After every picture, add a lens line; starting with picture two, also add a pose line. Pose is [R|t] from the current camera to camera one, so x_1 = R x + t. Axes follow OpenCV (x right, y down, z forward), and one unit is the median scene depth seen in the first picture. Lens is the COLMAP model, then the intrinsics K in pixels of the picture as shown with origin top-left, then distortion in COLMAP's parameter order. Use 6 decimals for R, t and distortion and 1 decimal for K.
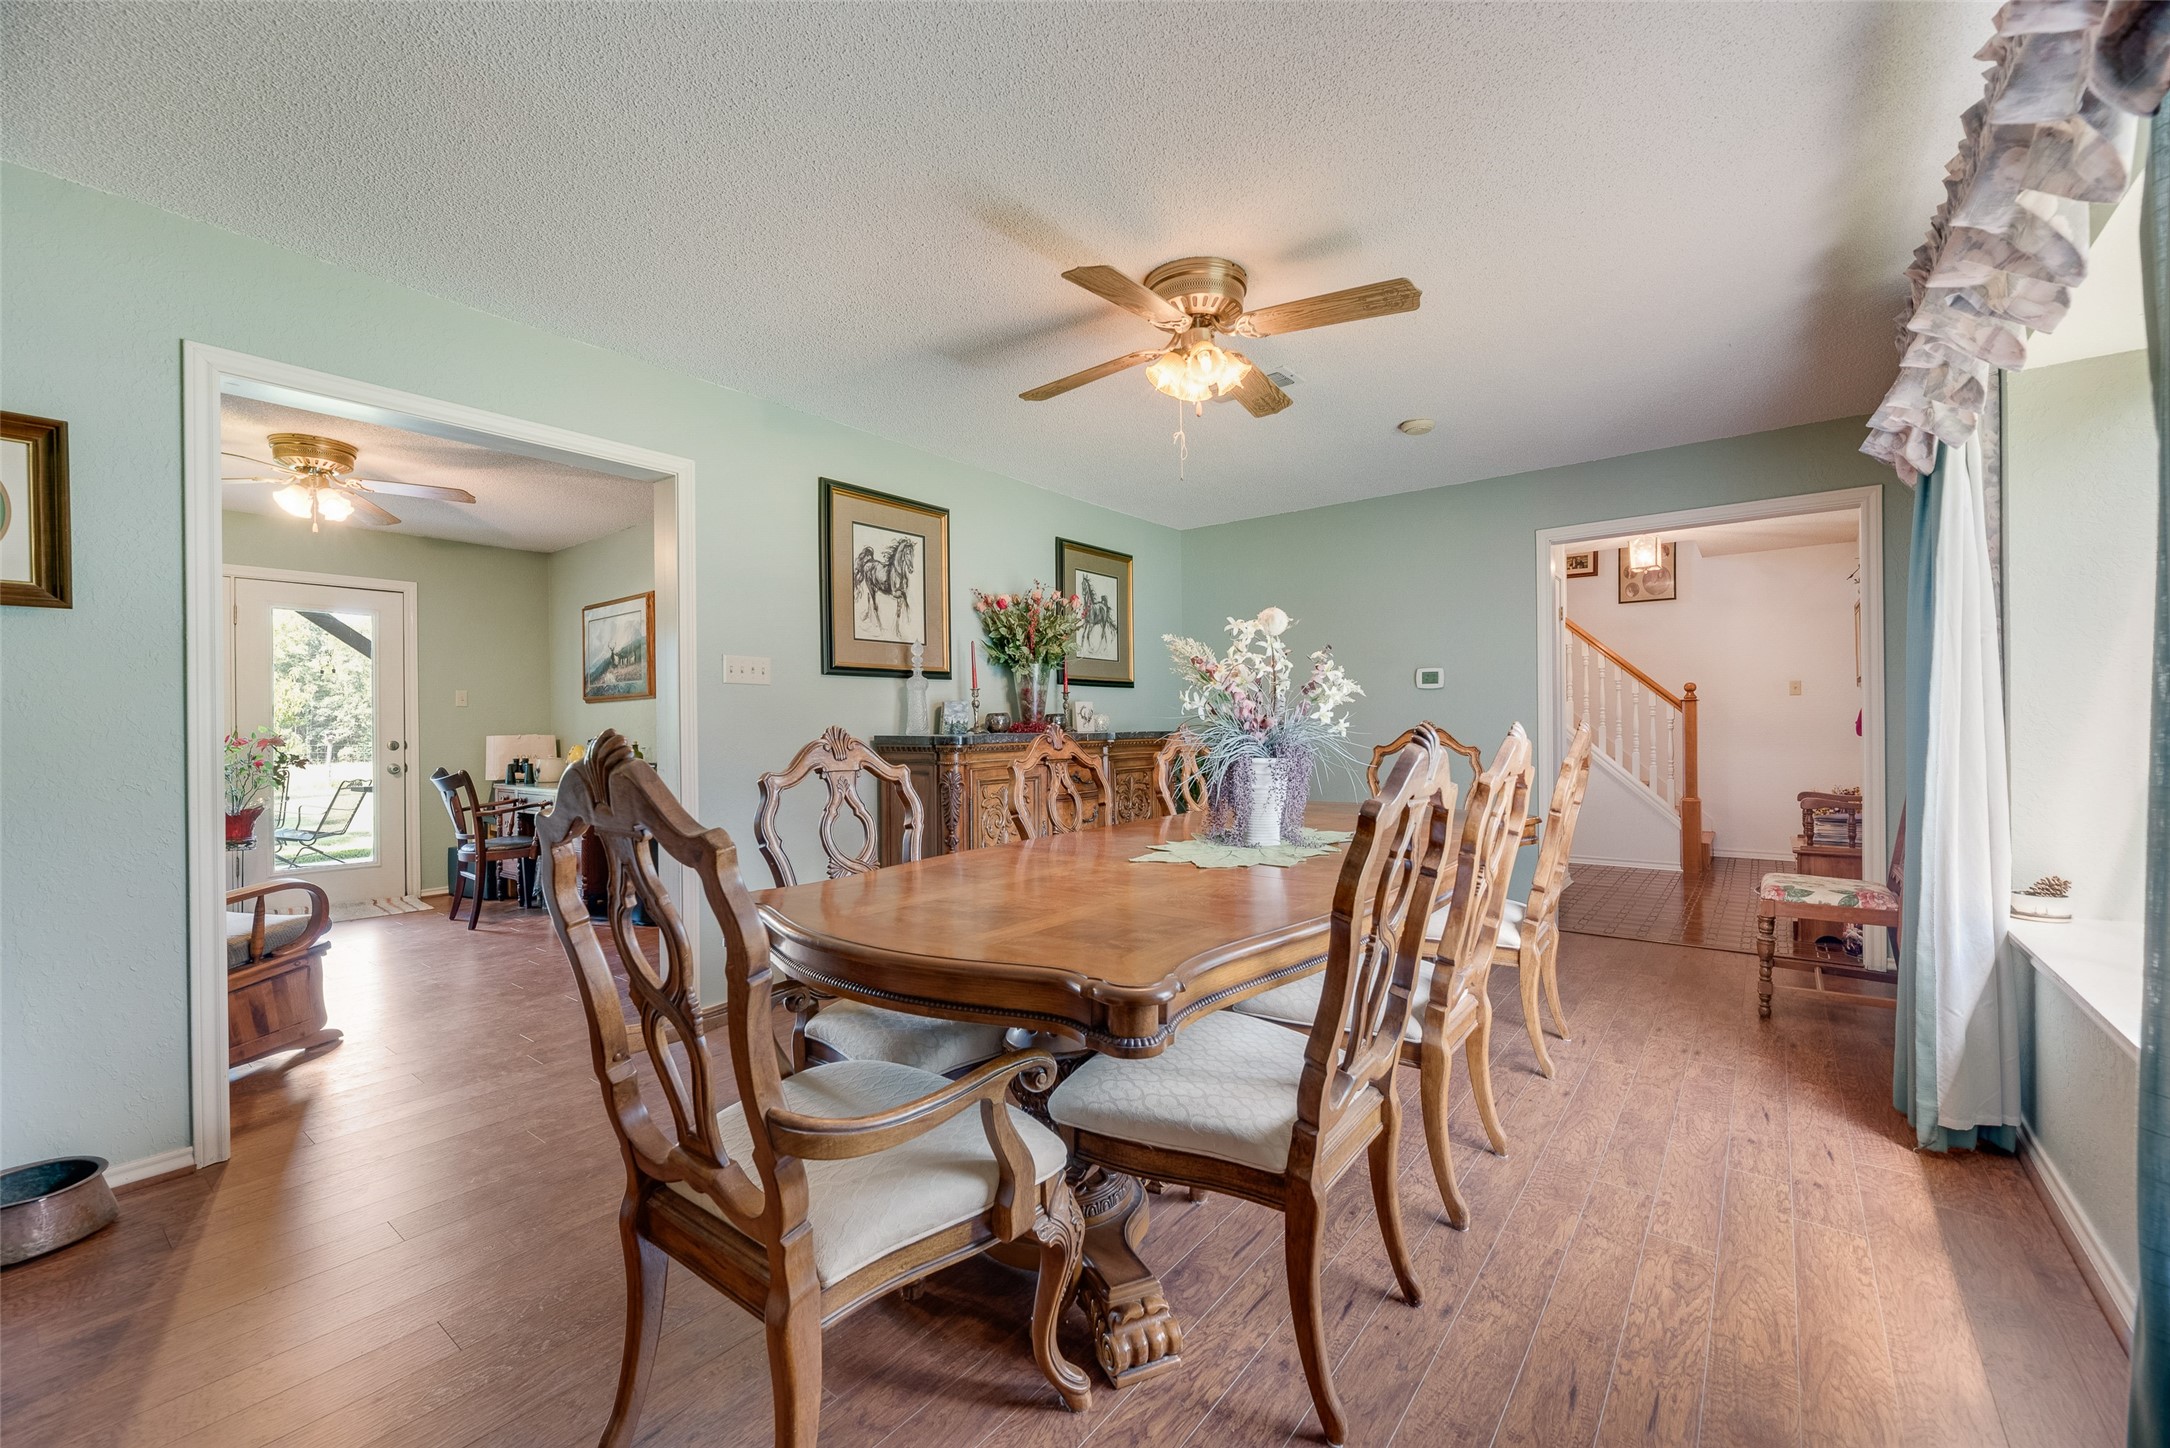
lens RADIAL K [[883.0, 0, 1099.1], [0, 883.0, 724.7], [0, 0, 1]] dist [-0.000454, -0.000214]
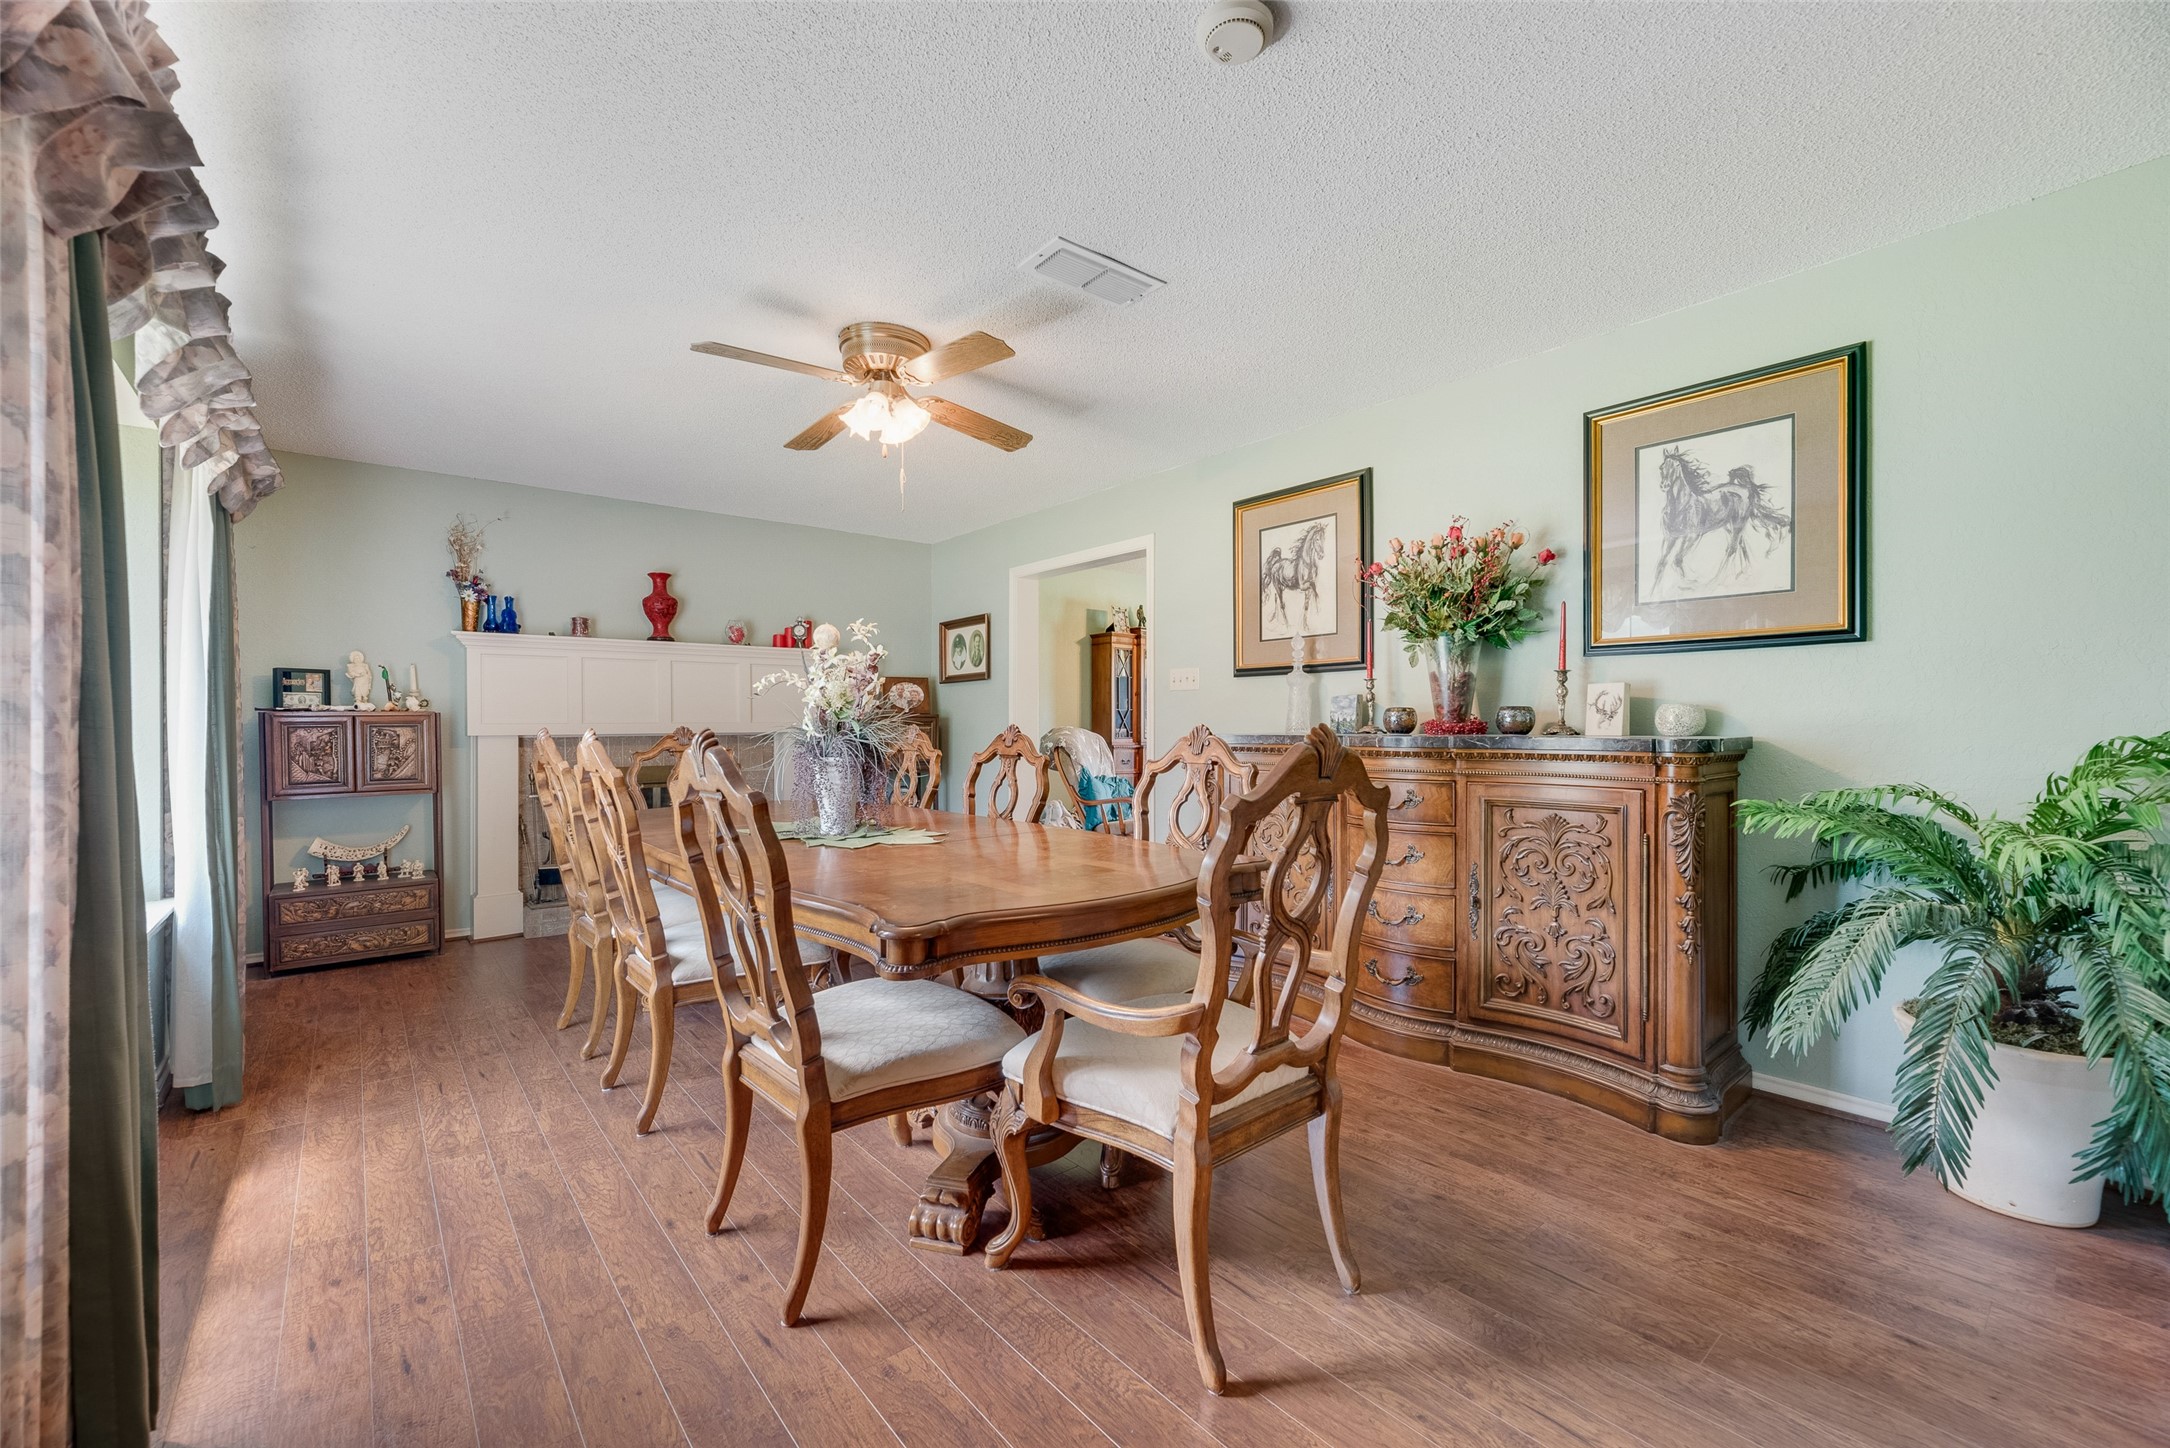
lens RADIAL K [[883.0, 0, 1090.9], [0, 883.0, 727.3], [0, 0, 1]] dist [-0.000454, -0.000214]
pose [[-0.221143, 0.015902, -0.975112, 0.782936], [0.006307, 0.999869, 0.014876, -0.010075], [0.975221, -0.002860, -0.221215, 1.009252]]
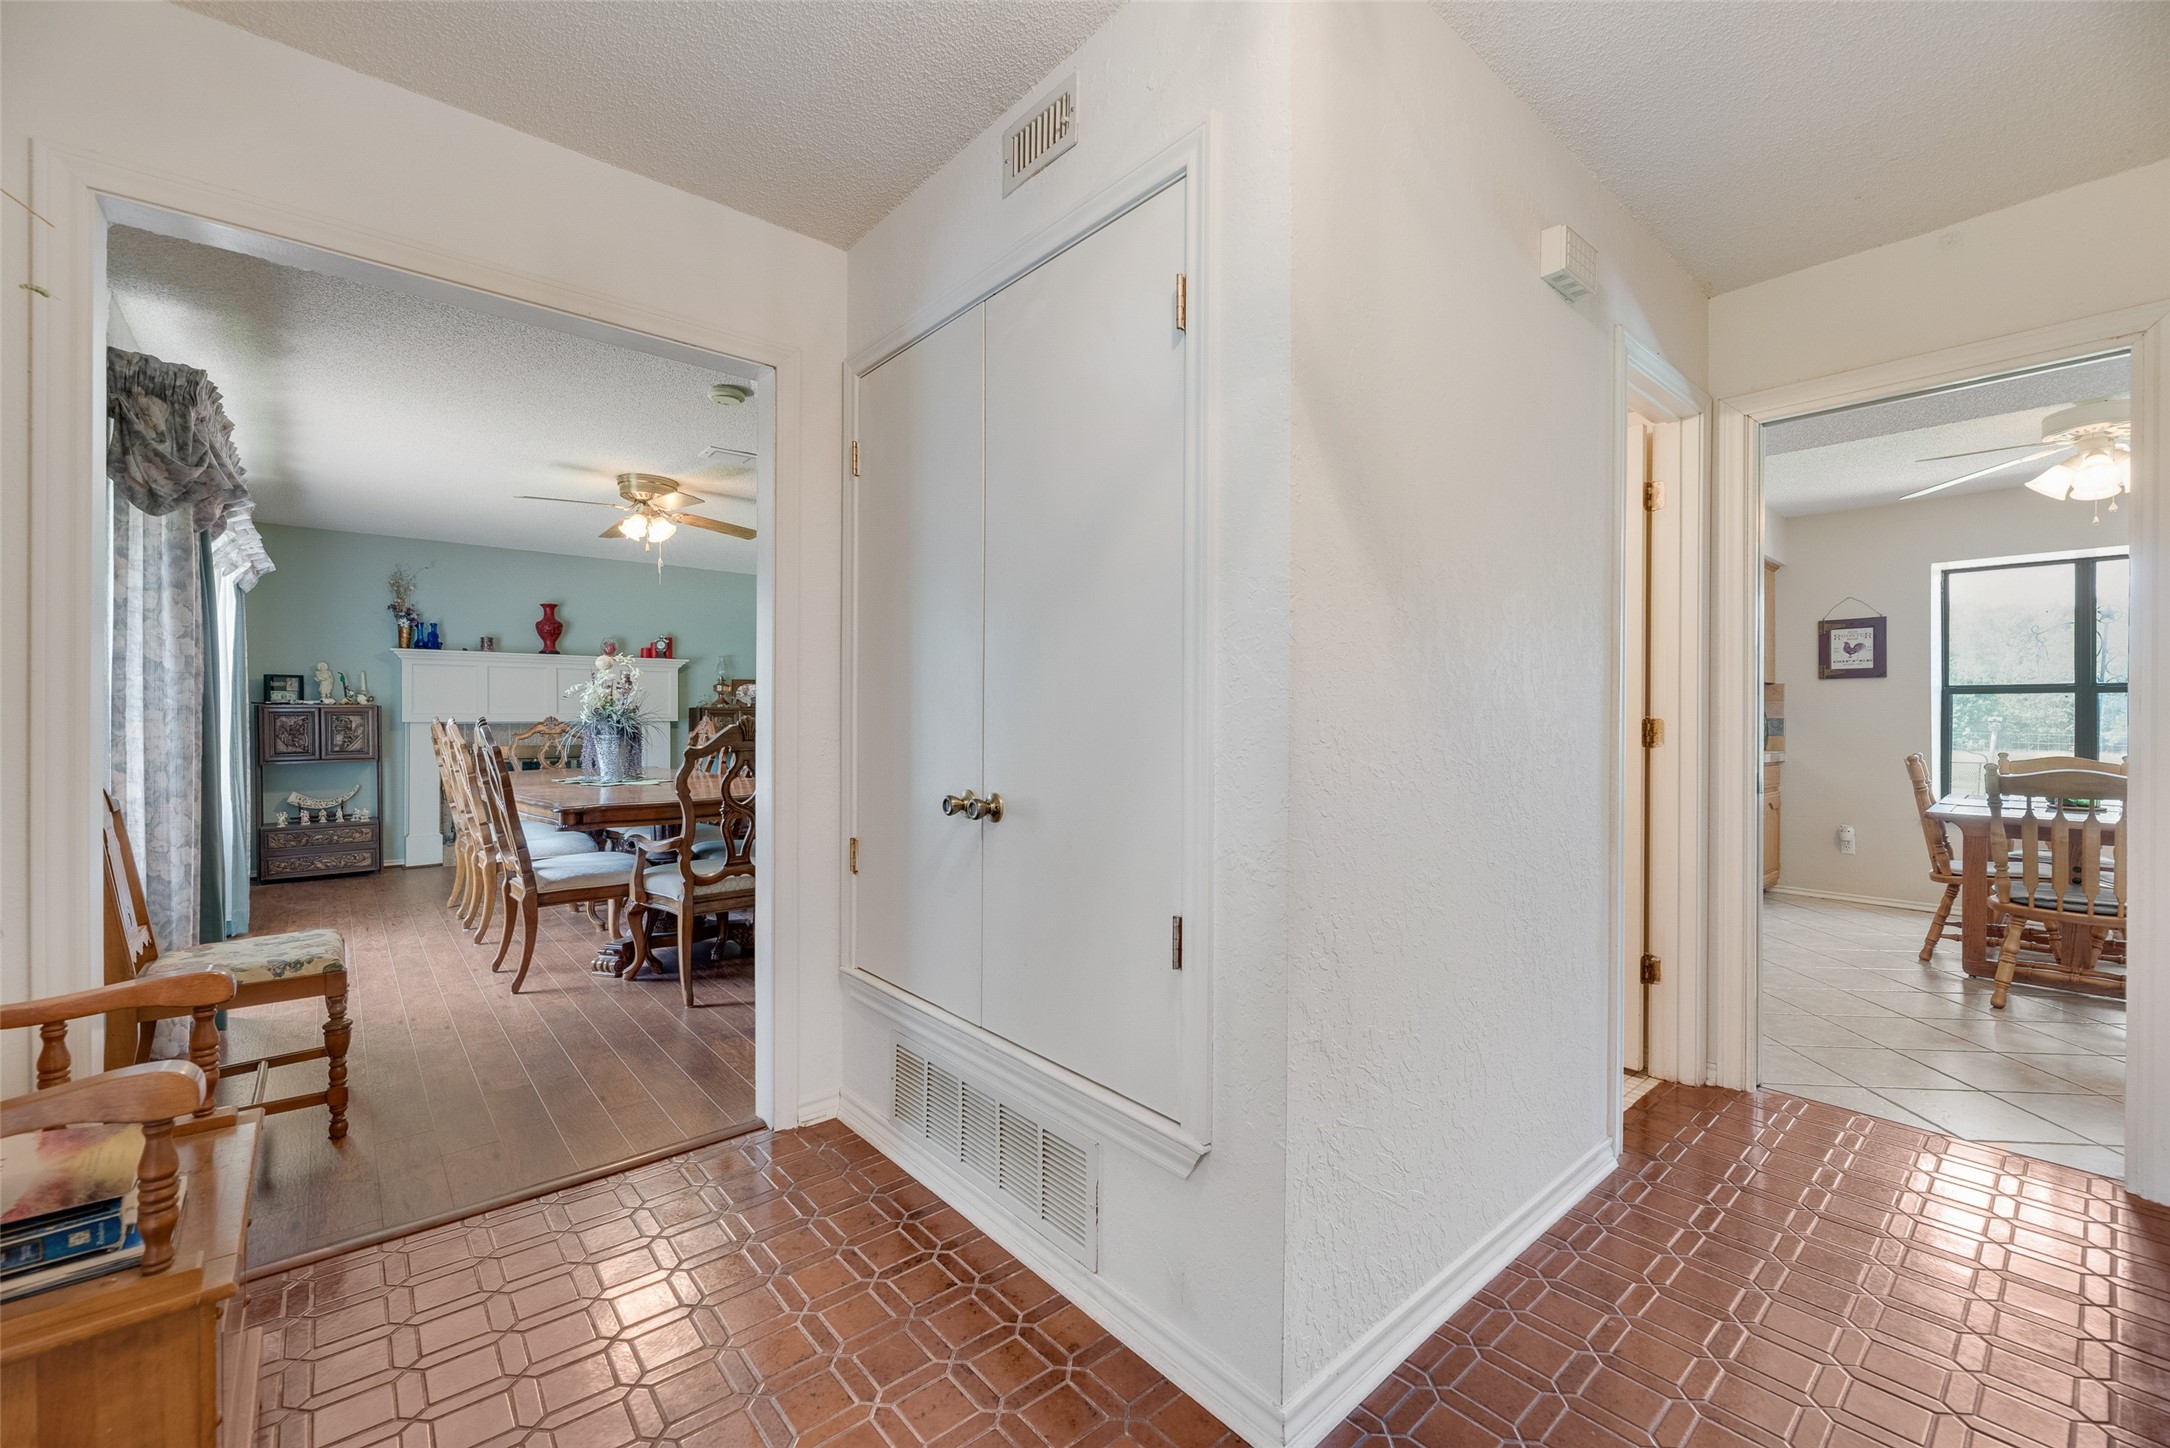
lens RADIAL K [[883.0, 0, 1088.2], [0, 883.0, 723.1], [0, 0, 1]] dist [-0.000454, -0.000214]
pose [[-0.208714, 0.016675, -0.977834, 1.365982], [-0.000752, 0.999852, 0.017211, -0.016215], [0.977976, 0.004328, -0.208671, 1.812172]]
